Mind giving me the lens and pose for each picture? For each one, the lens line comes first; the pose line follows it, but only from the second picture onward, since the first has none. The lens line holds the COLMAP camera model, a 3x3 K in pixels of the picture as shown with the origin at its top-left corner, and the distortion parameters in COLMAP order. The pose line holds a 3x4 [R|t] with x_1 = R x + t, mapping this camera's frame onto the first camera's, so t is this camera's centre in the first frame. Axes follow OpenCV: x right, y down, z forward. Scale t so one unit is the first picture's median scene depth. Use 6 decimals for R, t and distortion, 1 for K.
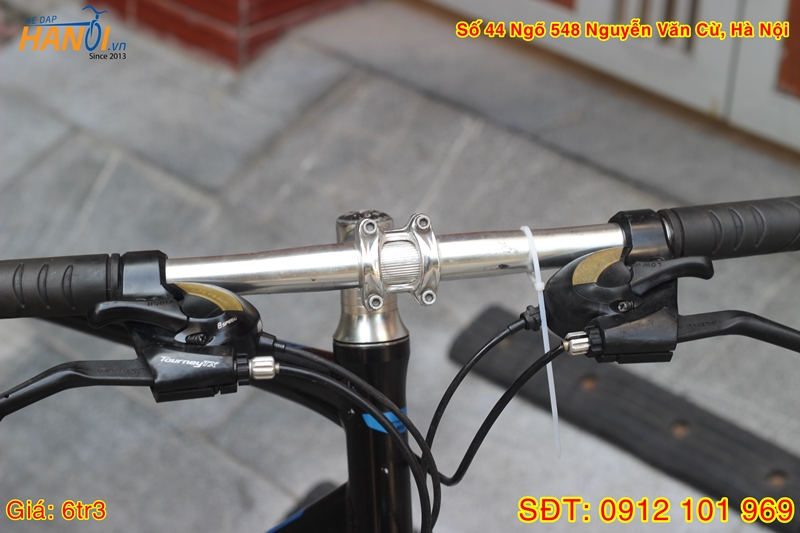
lens RADIAL K [[1873.5, 0, 402.2], [0, 1873.5, 264.4], [0, 0, 1]] dist [-0.080589, 0.000000]
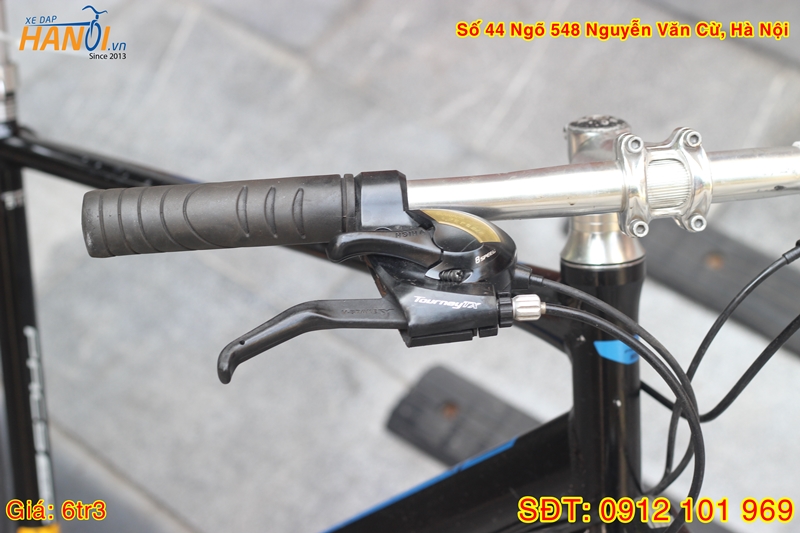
lens RADIAL K [[1873.5, 0, 398.1], [0, 1873.5, 268.5], [0, 0, 1]] dist [-0.080589, 0.000000]
pose [[0.999971, 0.001825, 0.007333, -0.133114], [-0.002508, 0.995536, 0.094352, -0.043830], [-0.007129, -0.094368, 0.995512, 0.112423]]
